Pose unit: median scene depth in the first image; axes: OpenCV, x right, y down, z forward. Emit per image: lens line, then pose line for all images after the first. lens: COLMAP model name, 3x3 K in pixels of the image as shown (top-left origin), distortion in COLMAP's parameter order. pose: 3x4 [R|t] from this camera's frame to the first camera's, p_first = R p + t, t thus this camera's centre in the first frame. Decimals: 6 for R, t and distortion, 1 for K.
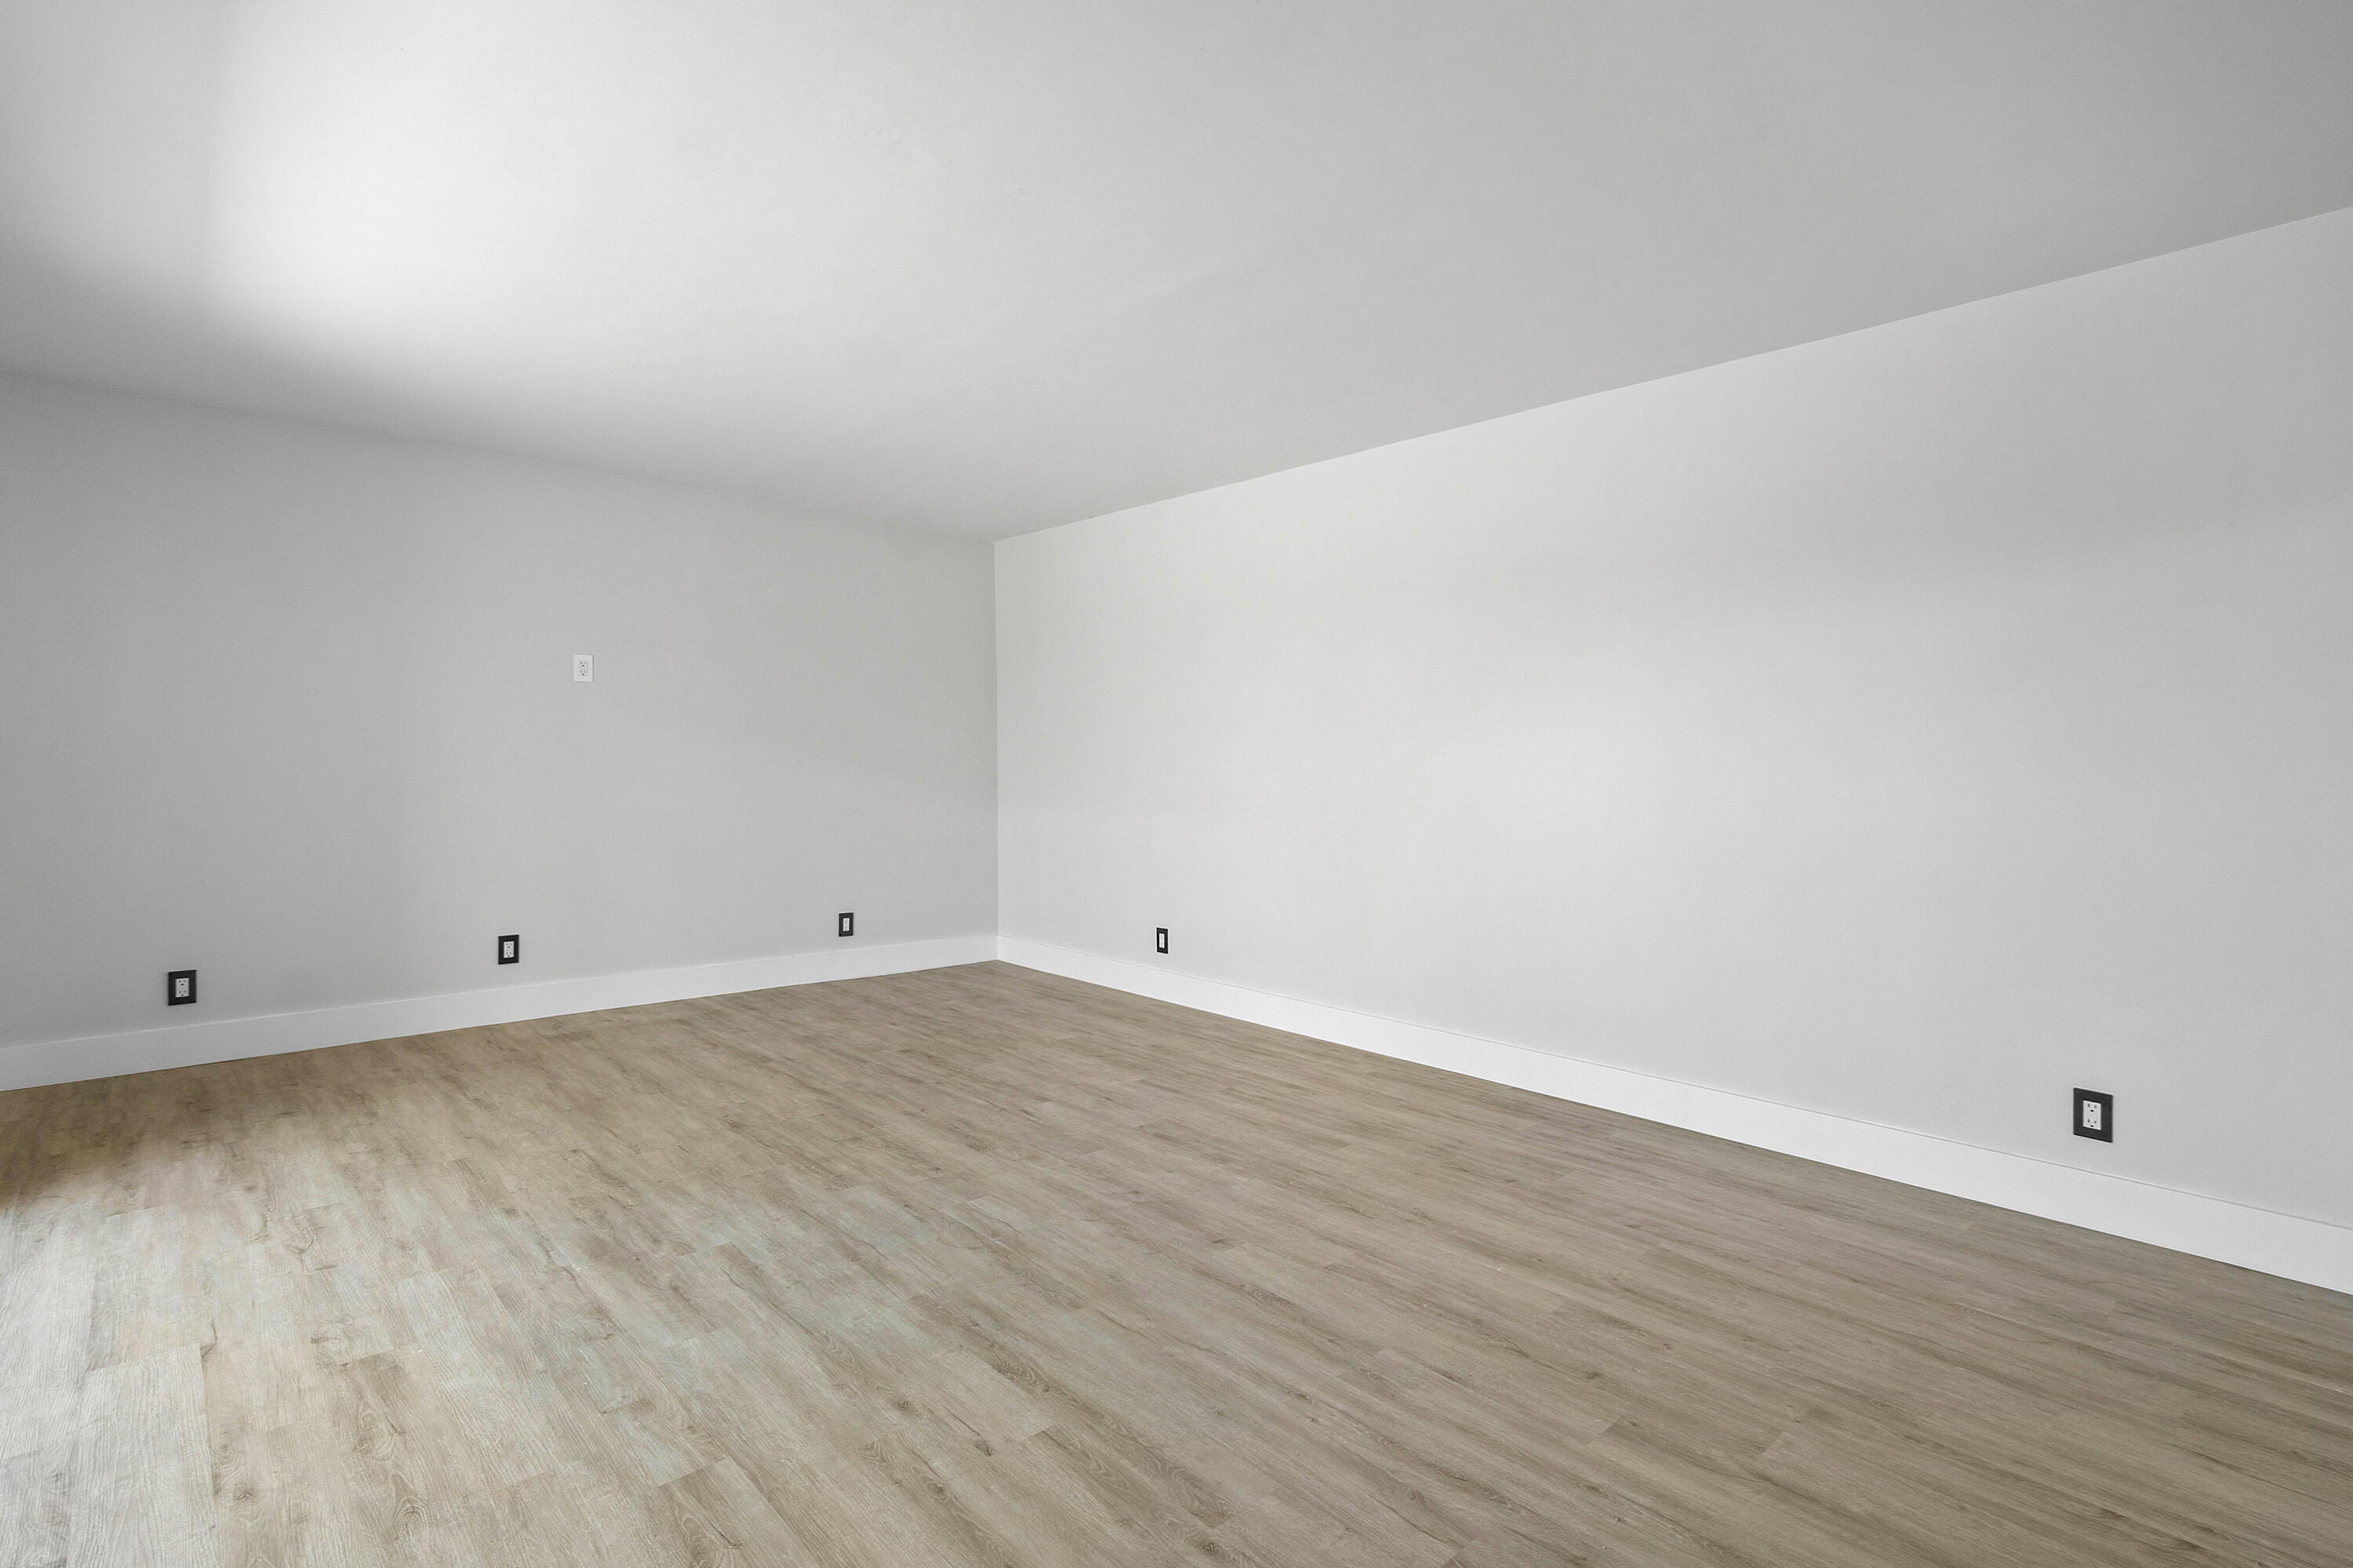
lens RADIAL K [[1072.3, 0, 1176.1], [0, 1072.3, 754.7], [0, 0, 1]] dist [-0.000324, 0.000500]
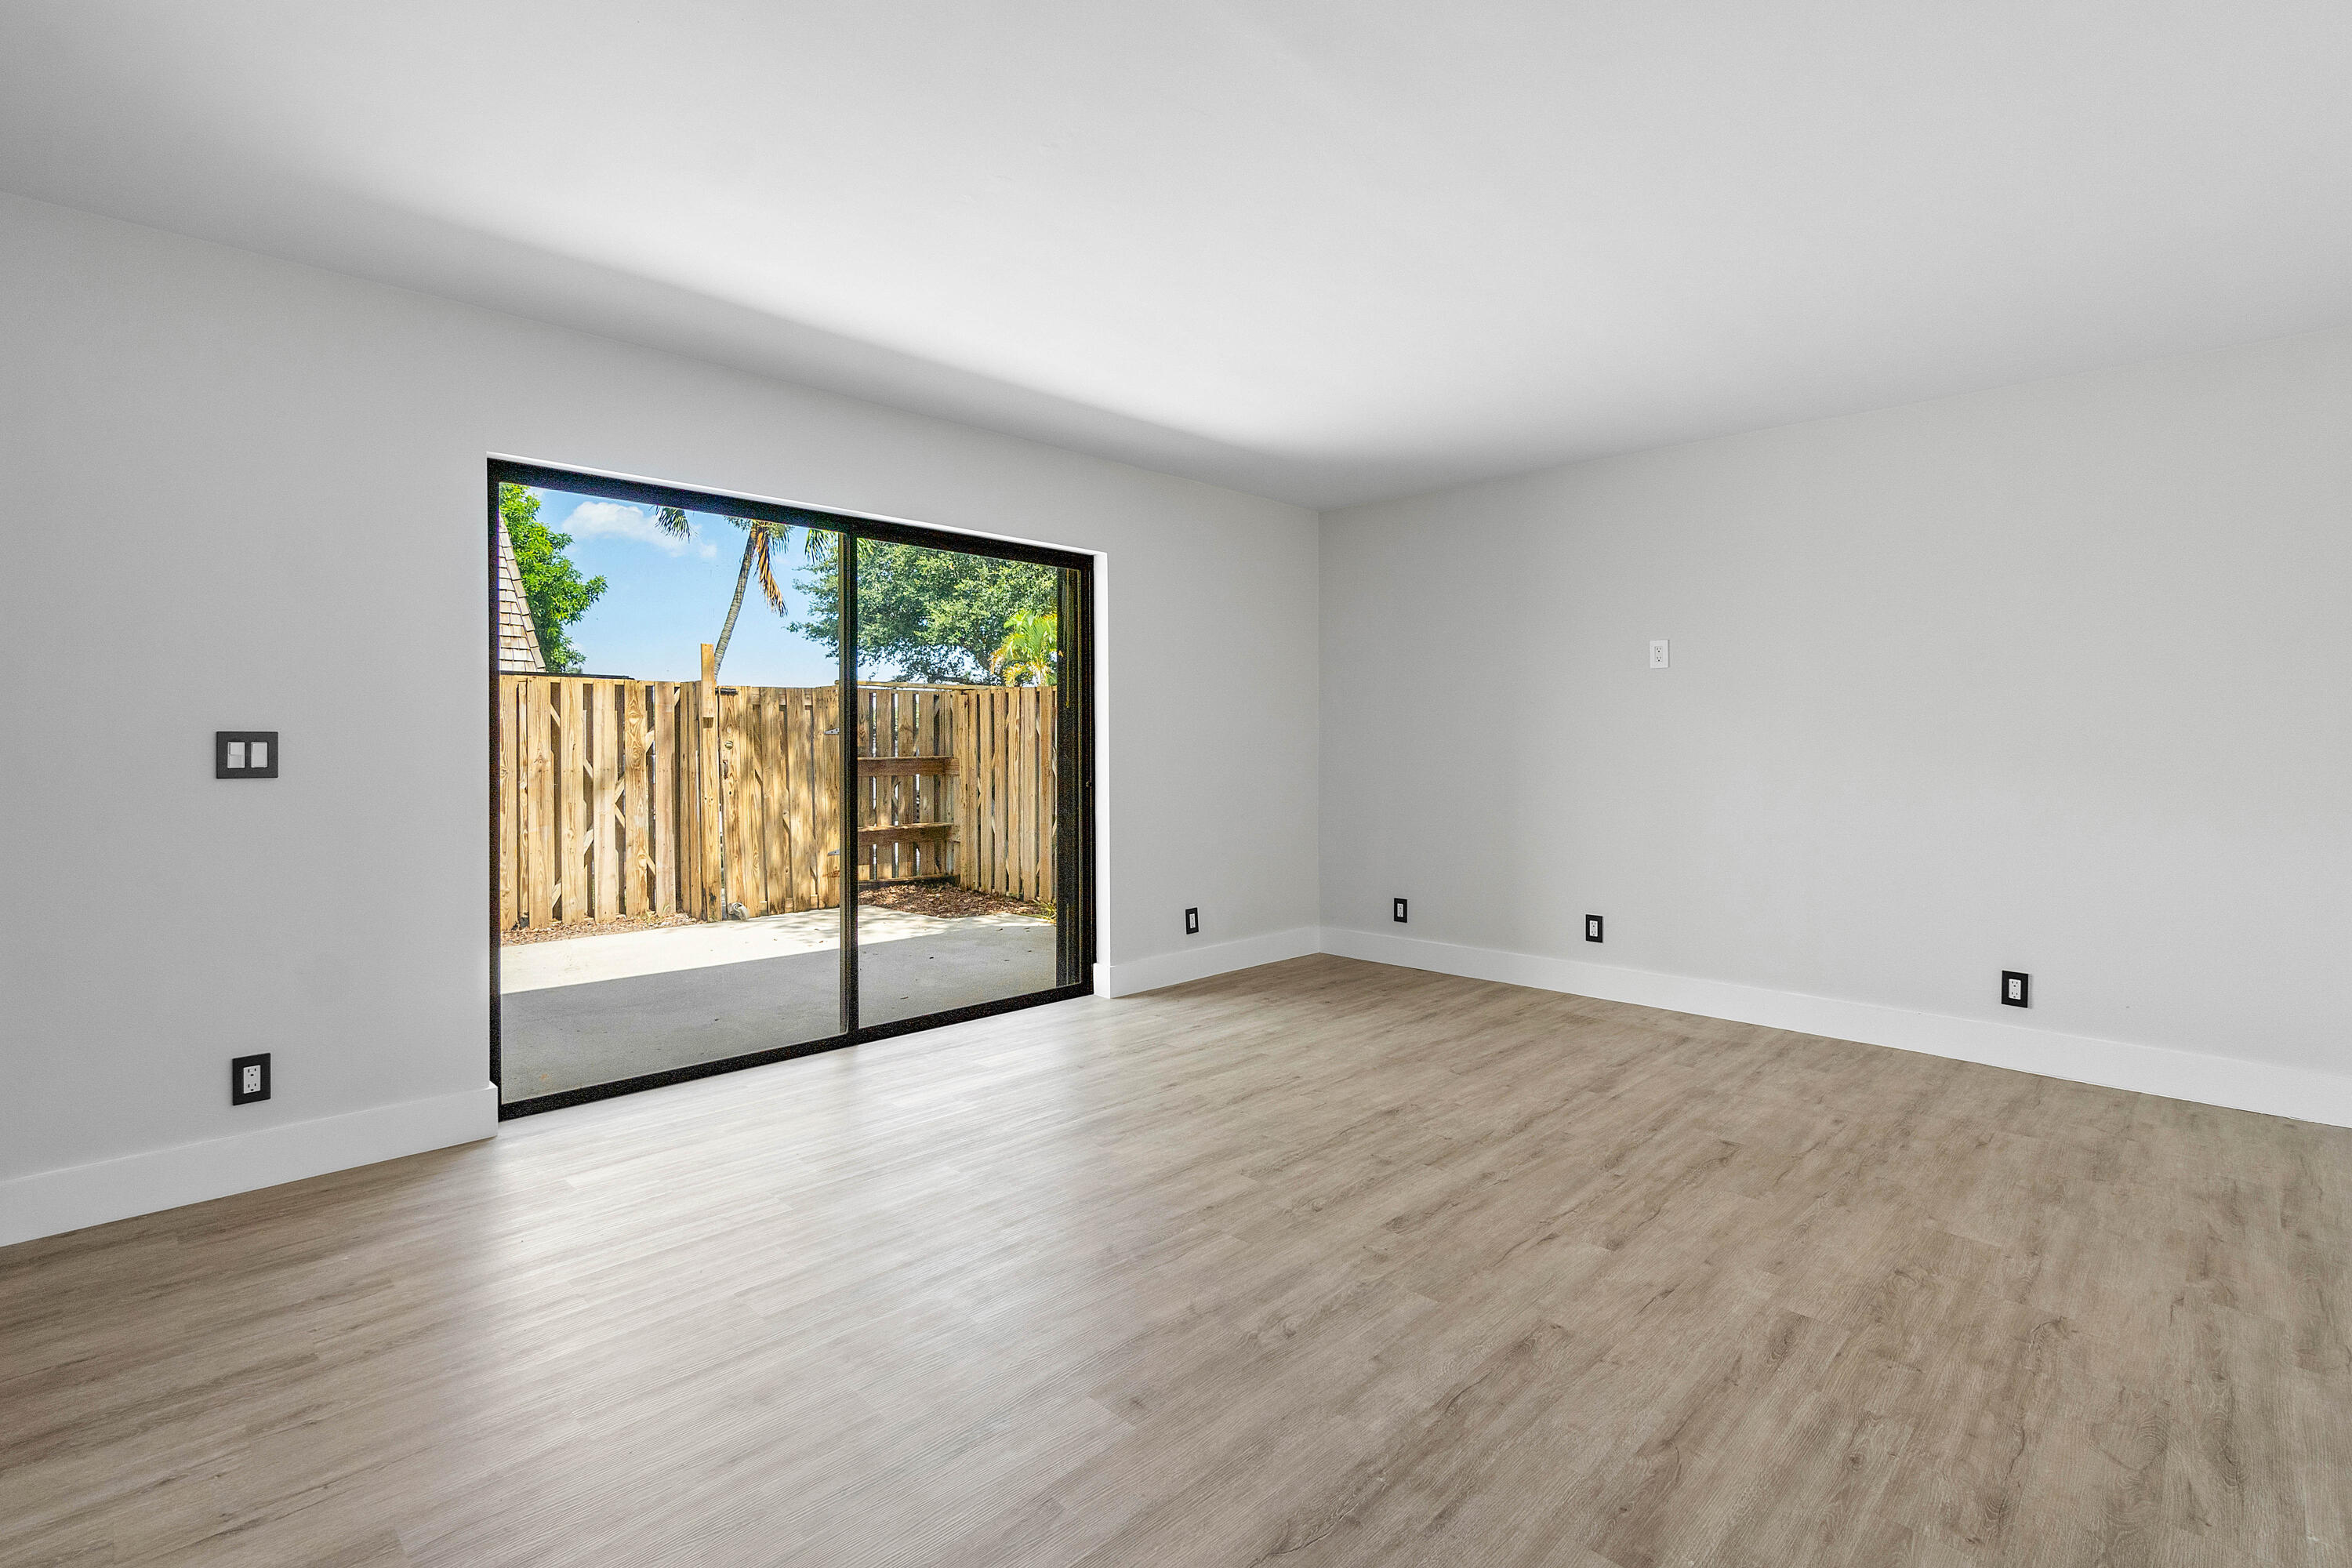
lens RADIAL K [[1071.8, 0, 1175.6], [0, 1071.8, 754.7], [0, 0, 1]] dist [-0.000324, 0.000500]
pose [[0.067740, -0.003252, -0.997698, 0.517571], [0.008394, 0.999961, -0.002689, 0.012567], [0.997668, -0.008193, 0.067764, 0.665243]]
